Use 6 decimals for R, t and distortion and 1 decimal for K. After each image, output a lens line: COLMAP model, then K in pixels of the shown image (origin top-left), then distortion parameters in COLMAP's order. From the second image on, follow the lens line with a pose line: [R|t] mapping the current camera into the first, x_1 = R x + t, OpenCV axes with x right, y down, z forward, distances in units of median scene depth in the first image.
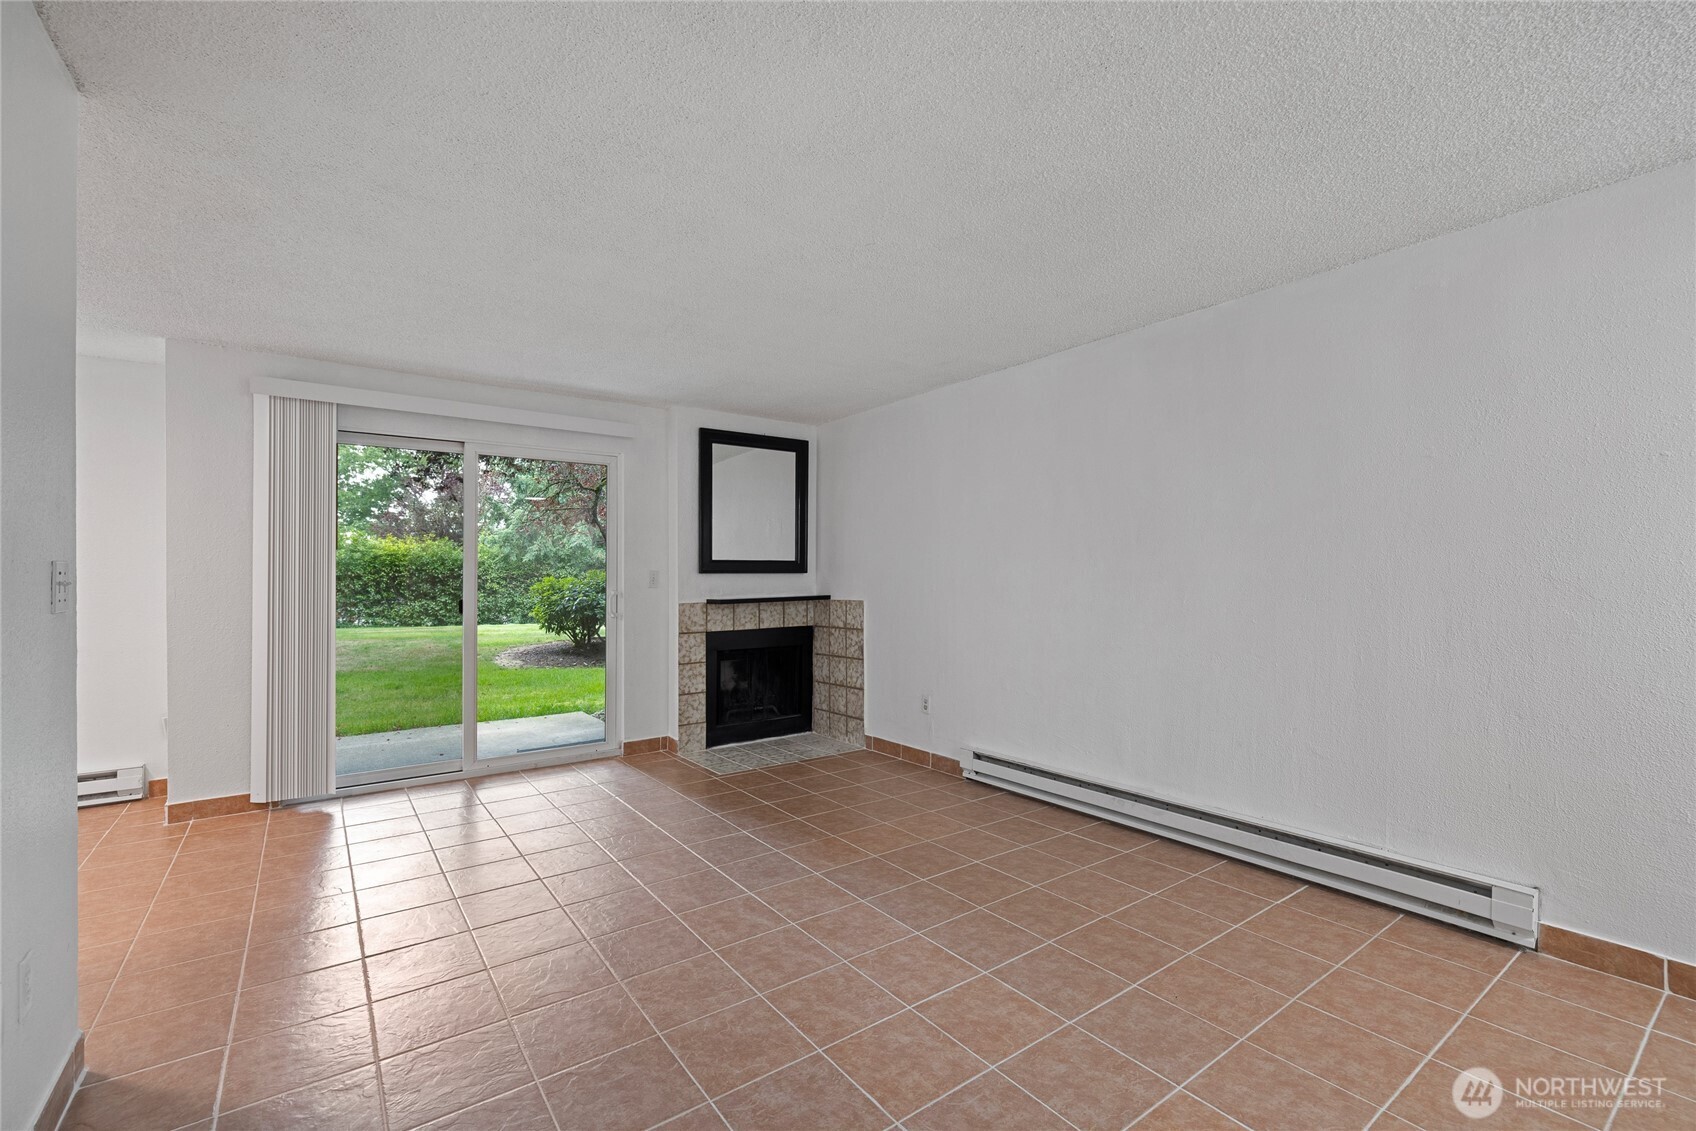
lens RADIAL K [[729.6, 0, 848.1], [0, 729.6, 579.4], [0, 0, 1]] dist [0.002048, 0.000185]
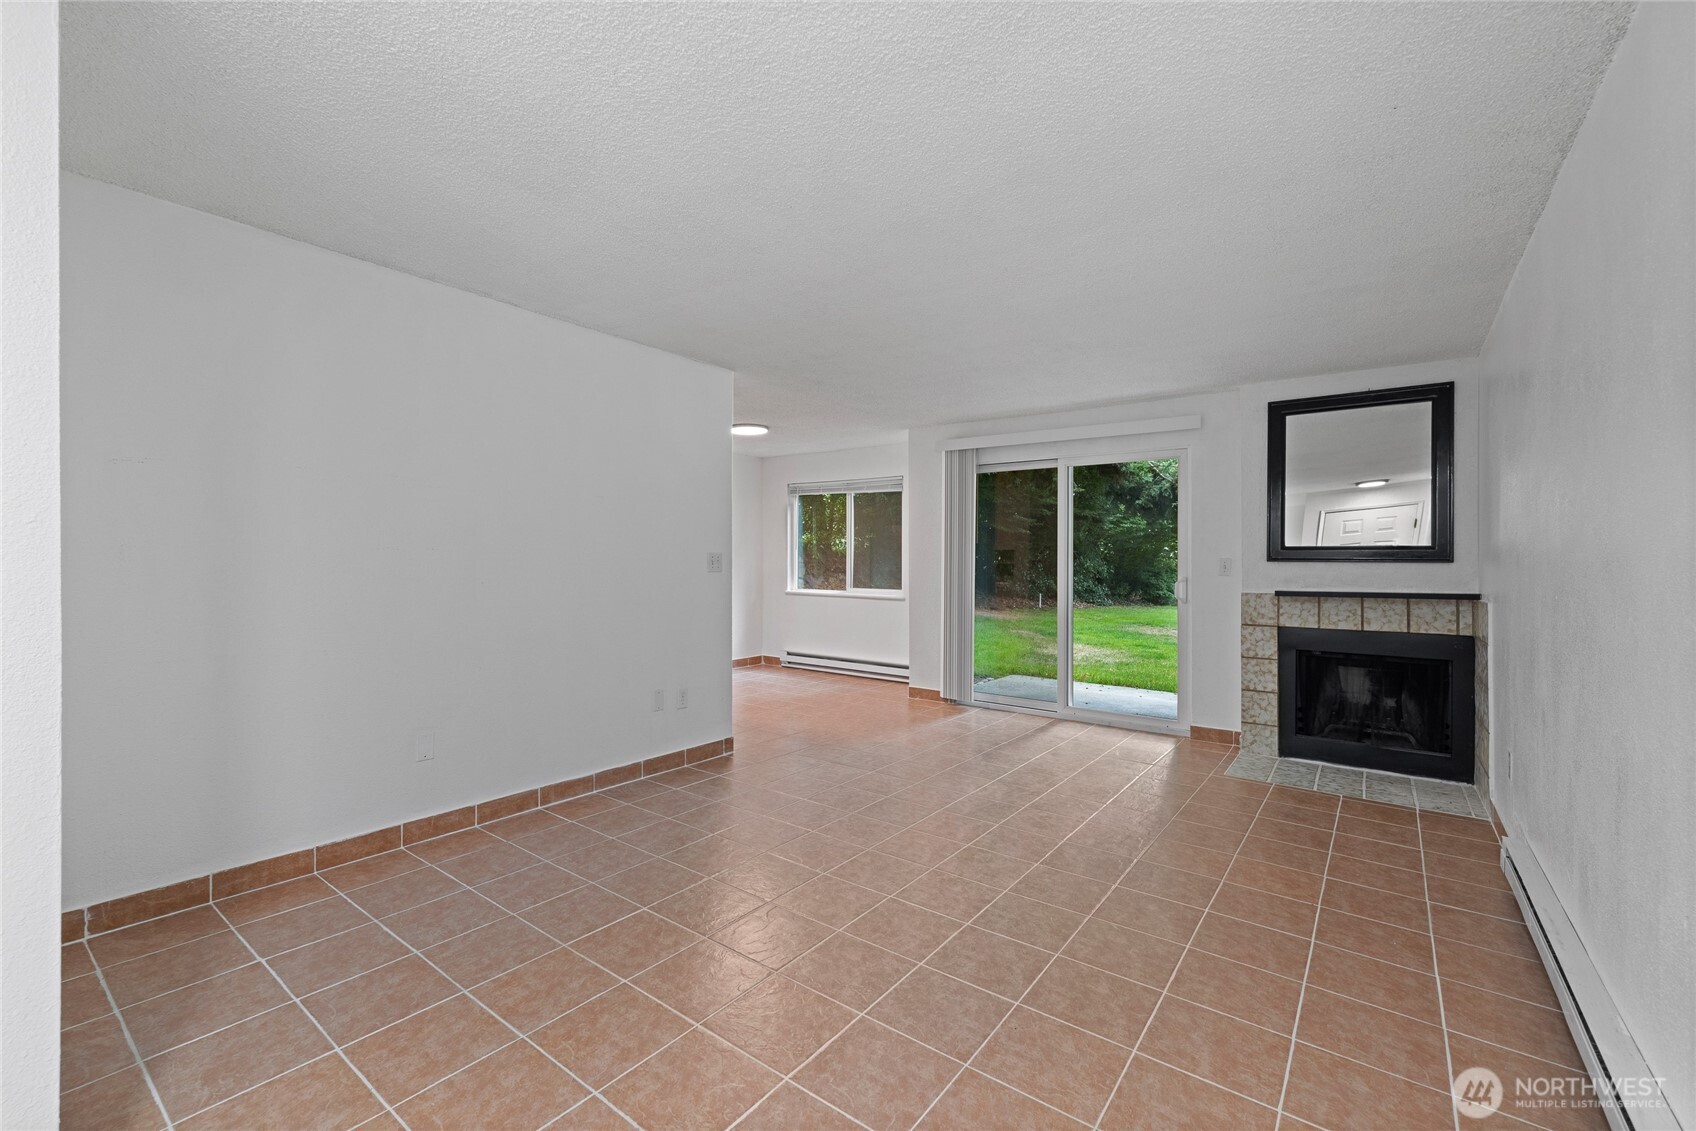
lens RADIAL K [[726.1, 0, 818.8], [0, 726.1, 560.0], [0, 0, 1]] dist [-0.000270, 0.000067]
pose [[0.262417, 0.005961, -0.964936, 0.528552], [-0.014080, 0.999898, 0.002348, -0.004136], [0.964852, 0.012970, 0.262475, 0.218738]]
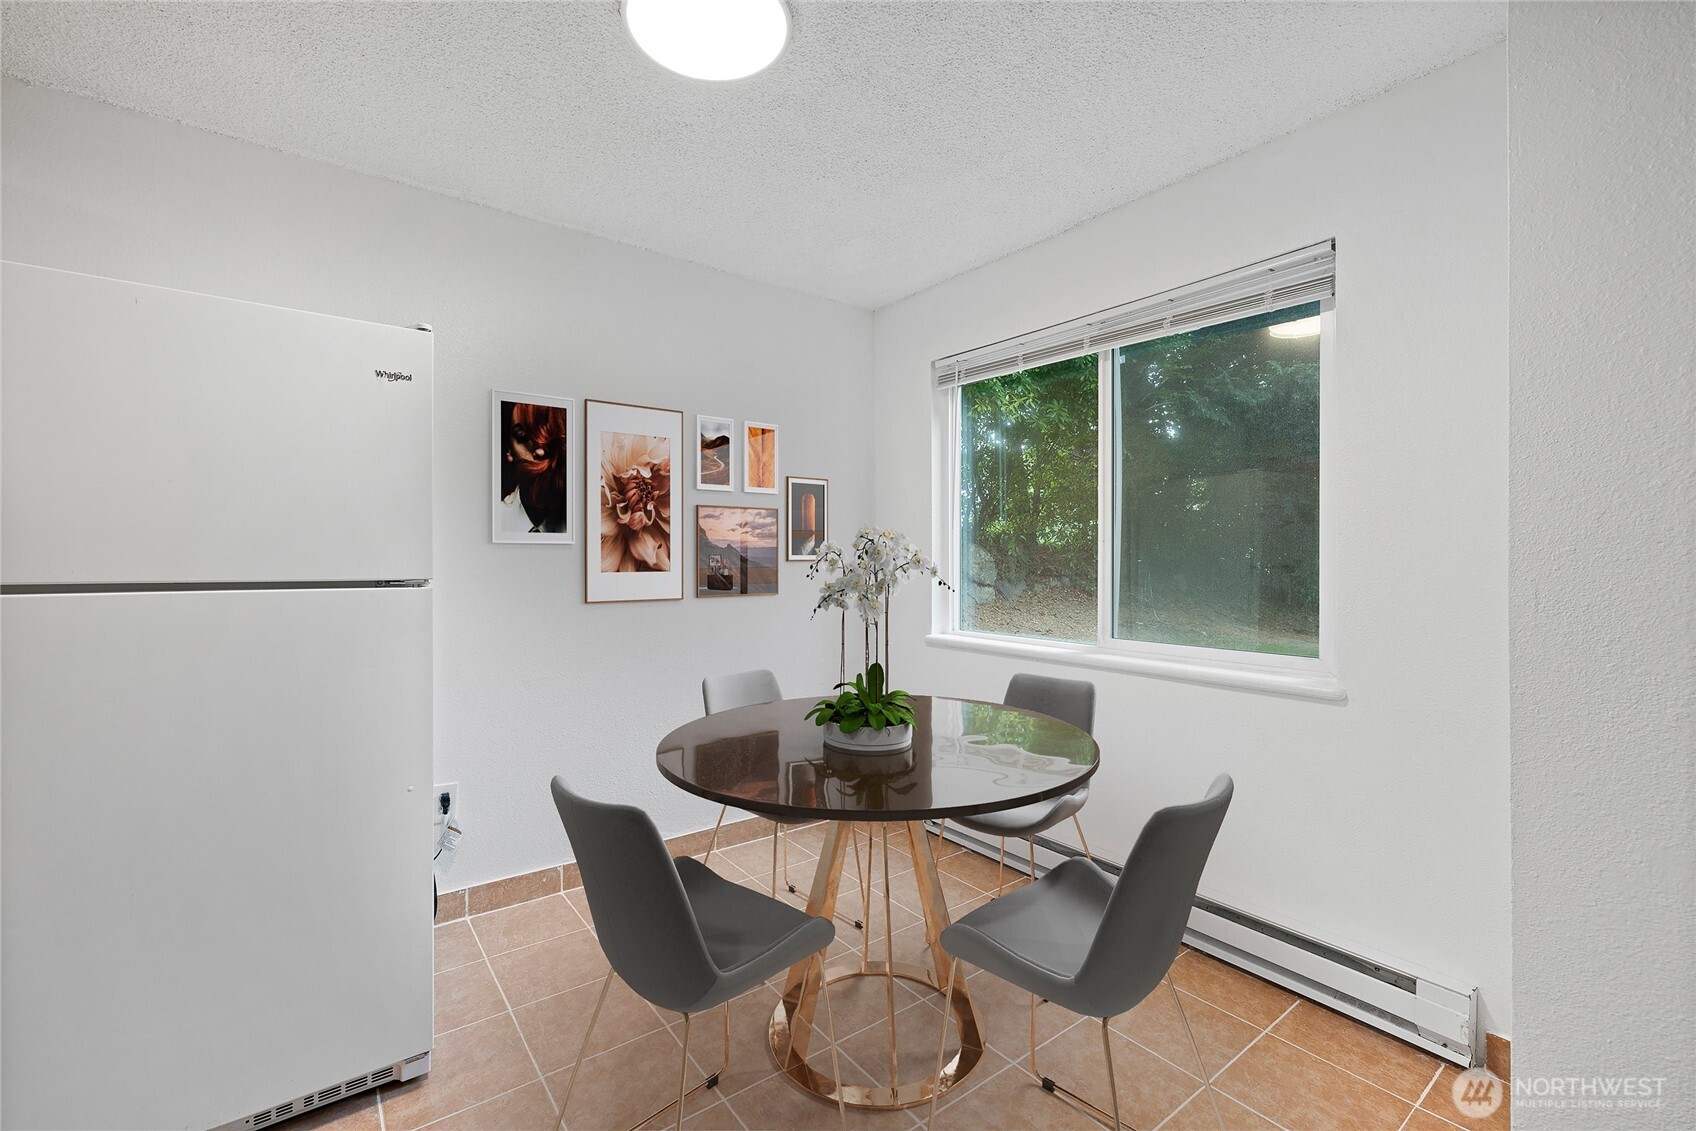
lens RADIAL K [[711.4, 0, 832.1], [0, 711.4, 549.4], [0, 0, 1]] dist [0.002514, -0.000028]
pose [[0.008199, -0.007672, -0.999937, -0.429953], [-0.007027, 0.999945, -0.007730, -0.001411], [0.999942, 0.007090, 0.008144, 0.483327]]
